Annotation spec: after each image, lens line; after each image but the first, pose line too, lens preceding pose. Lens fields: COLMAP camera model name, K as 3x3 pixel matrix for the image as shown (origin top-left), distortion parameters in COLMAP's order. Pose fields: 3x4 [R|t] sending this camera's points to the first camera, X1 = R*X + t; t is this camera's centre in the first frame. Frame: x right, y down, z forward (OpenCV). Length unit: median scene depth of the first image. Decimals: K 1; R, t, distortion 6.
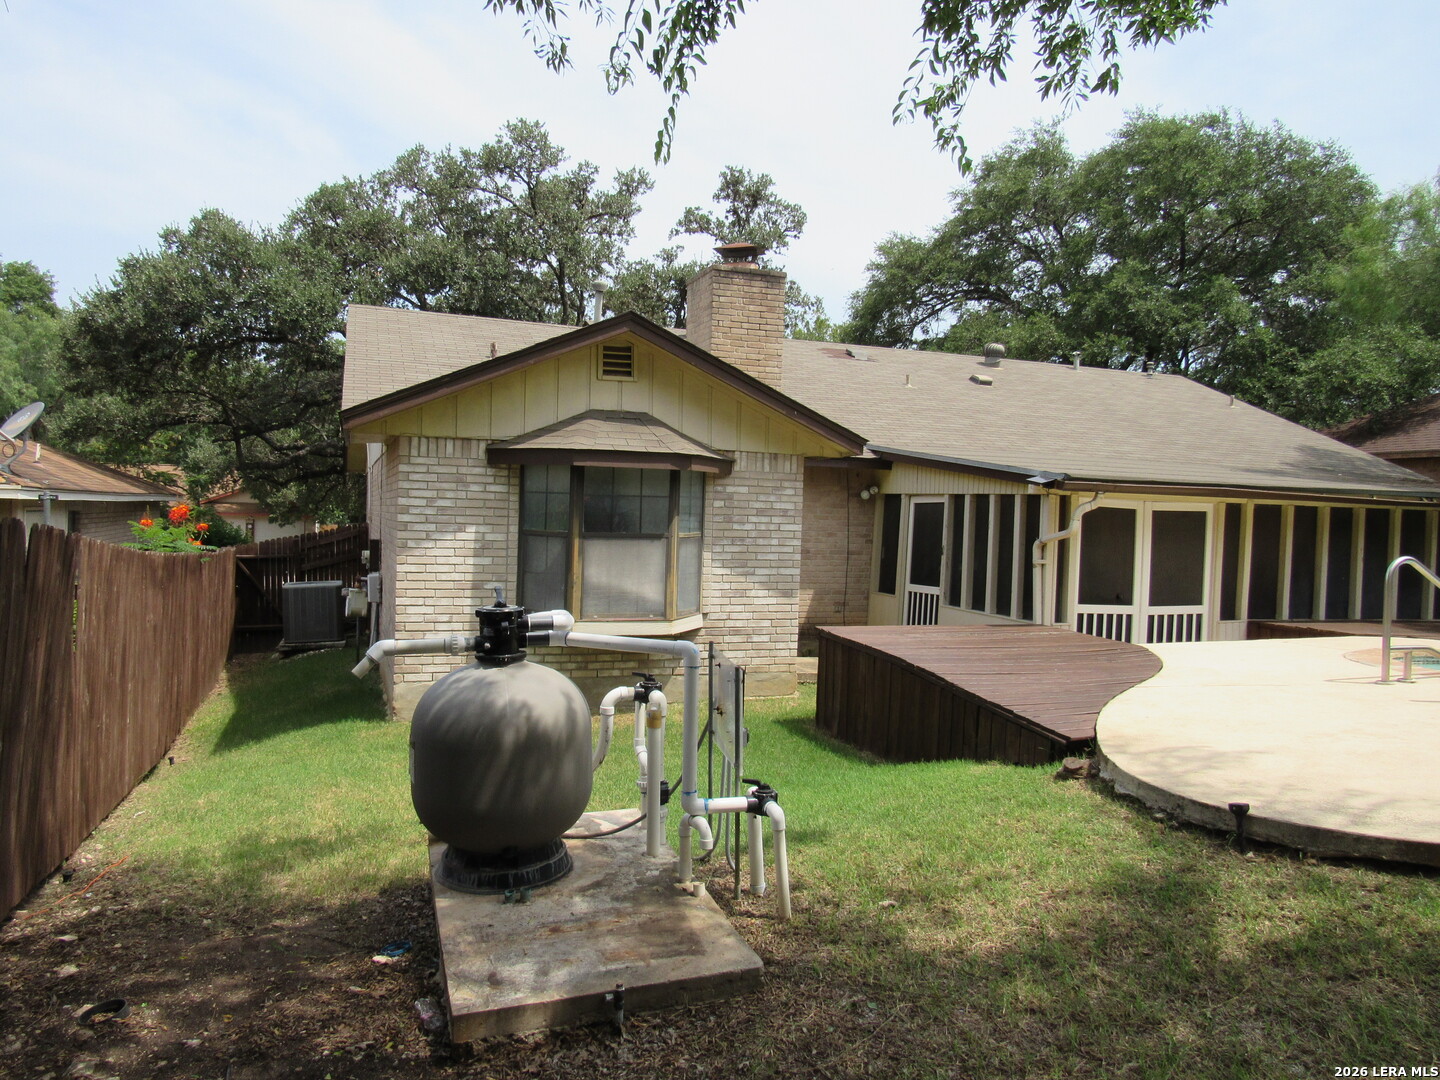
lens RADIAL K [[995.8, 0, 735.2], [0, 995.8, 541.7], [0, 0, 1]] dist [-0.003335, 0.000275]
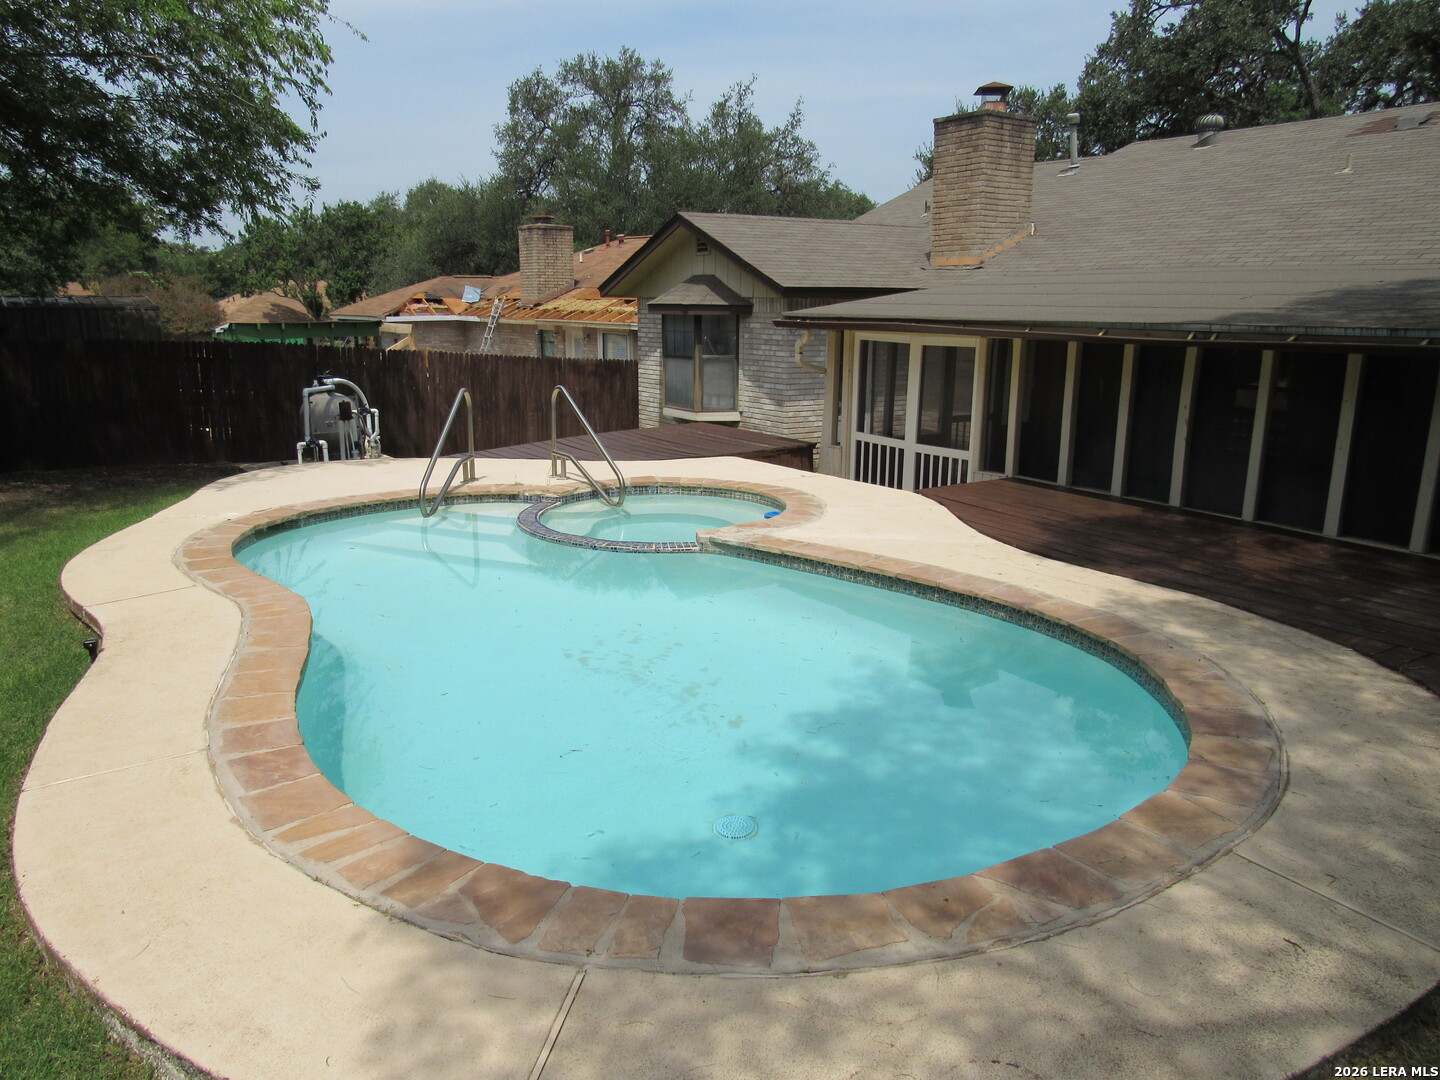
lens RADIAL K [[1038.7, 0, 722.4], [0, 1038.7, 535.9], [0, 0, 1]] dist [-0.018704, 0.012156]
pose [[0.245215, 0.190881, -0.950492, 1.438129], [-0.022182, 0.981273, 0.191340, -0.040218], [0.969215, -0.025836, 0.244857, 0.584954]]
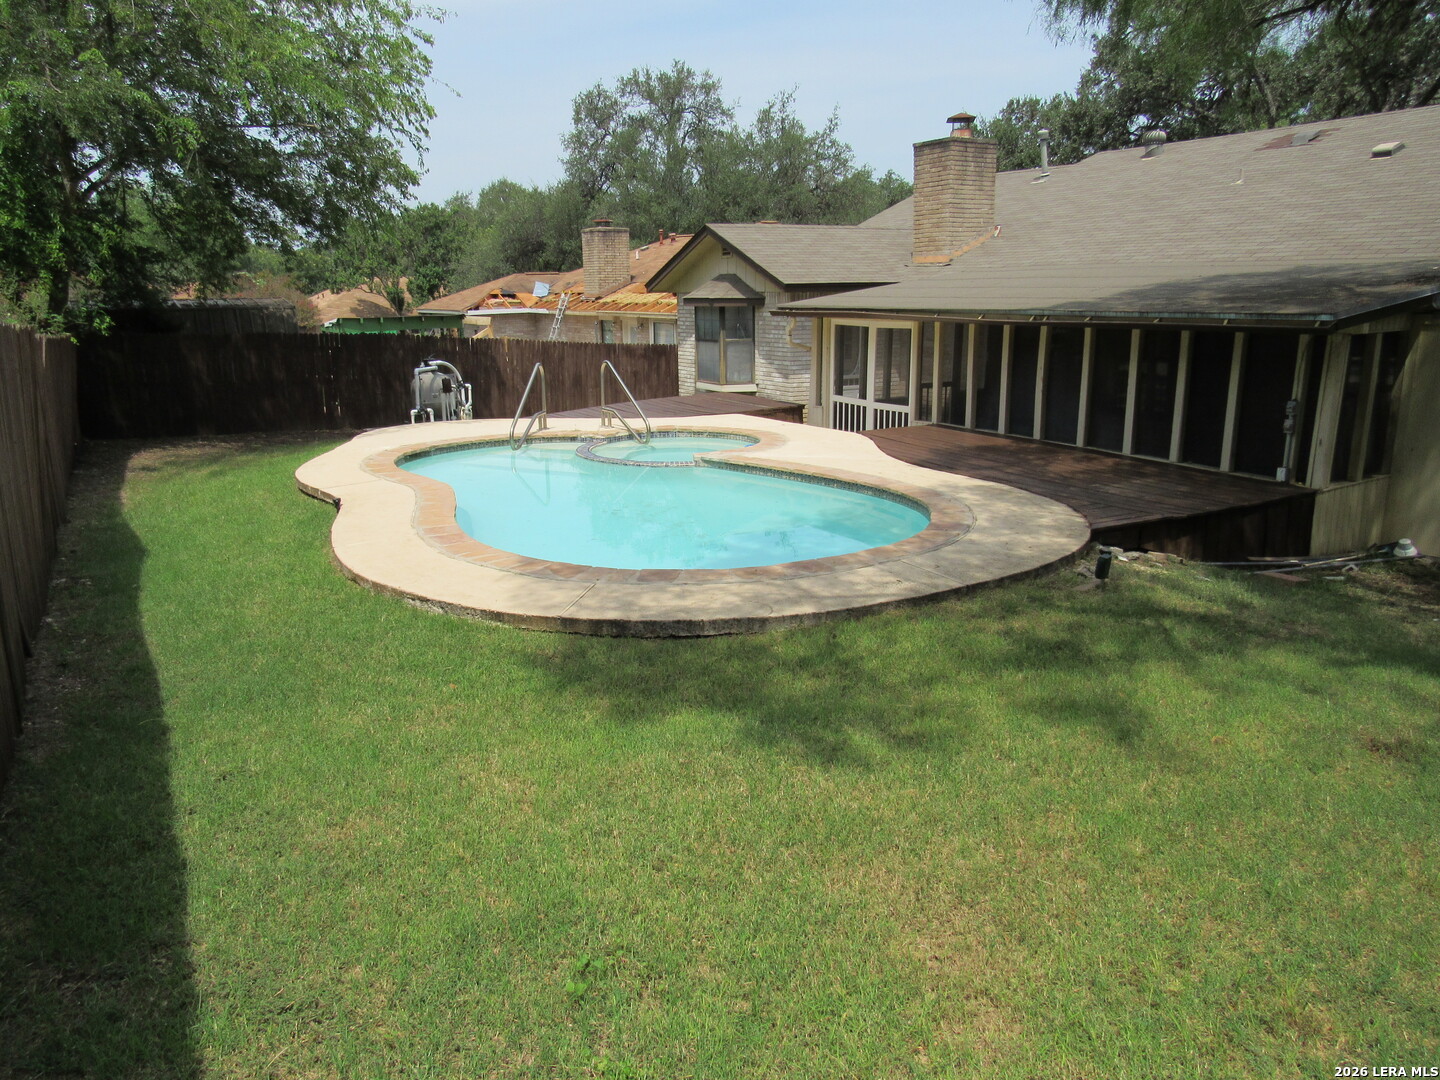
lens RADIAL K [[1038.7, 0, 722.4], [0, 1038.7, 535.9], [0, 0, 1]] dist [-0.018704, 0.012156]
pose [[0.184683, 0.201334, -0.961955, 1.823889], [-0.007634, 0.979056, 0.203448, -0.041565], [0.982769, -0.030230, 0.182352, 0.573569]]
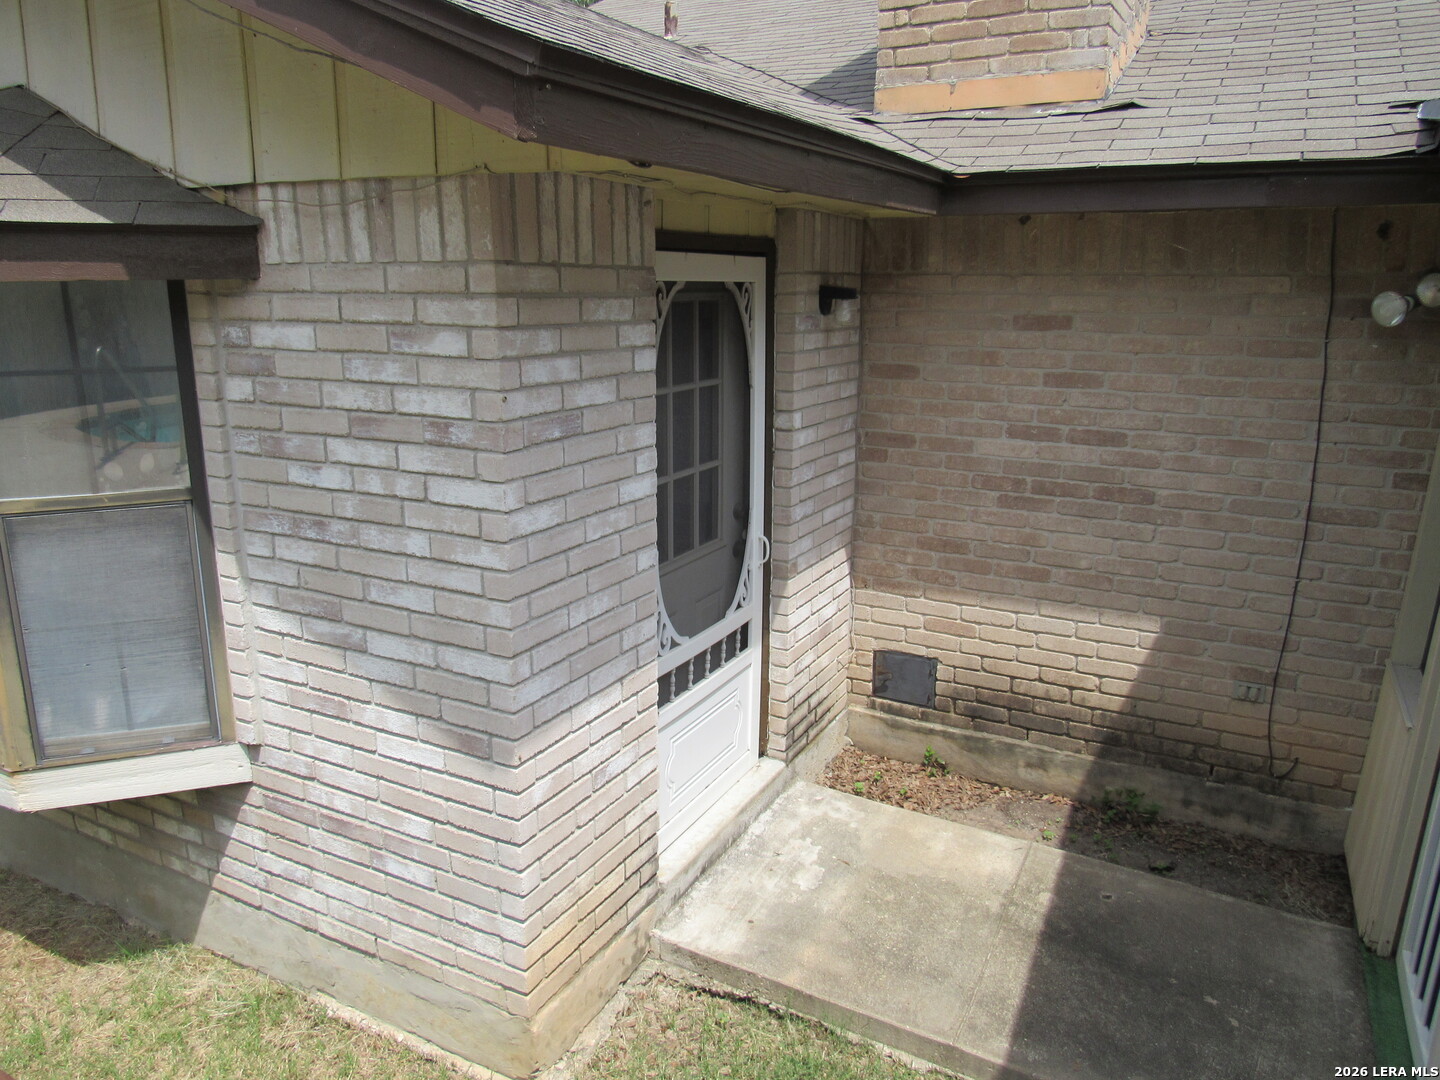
lens RADIAL K [[1031.1, 0, 720.0], [0, 1031.1, 540.0], [0, 0, 1]] dist [-0.036240, 0.033097]
pose [[0.664664, 0.158601, -0.730115, 0.285660], [-0.003291, 0.977822, 0.209413, -0.056607], [0.747135, -0.136787, 0.650445, 0.898250]]
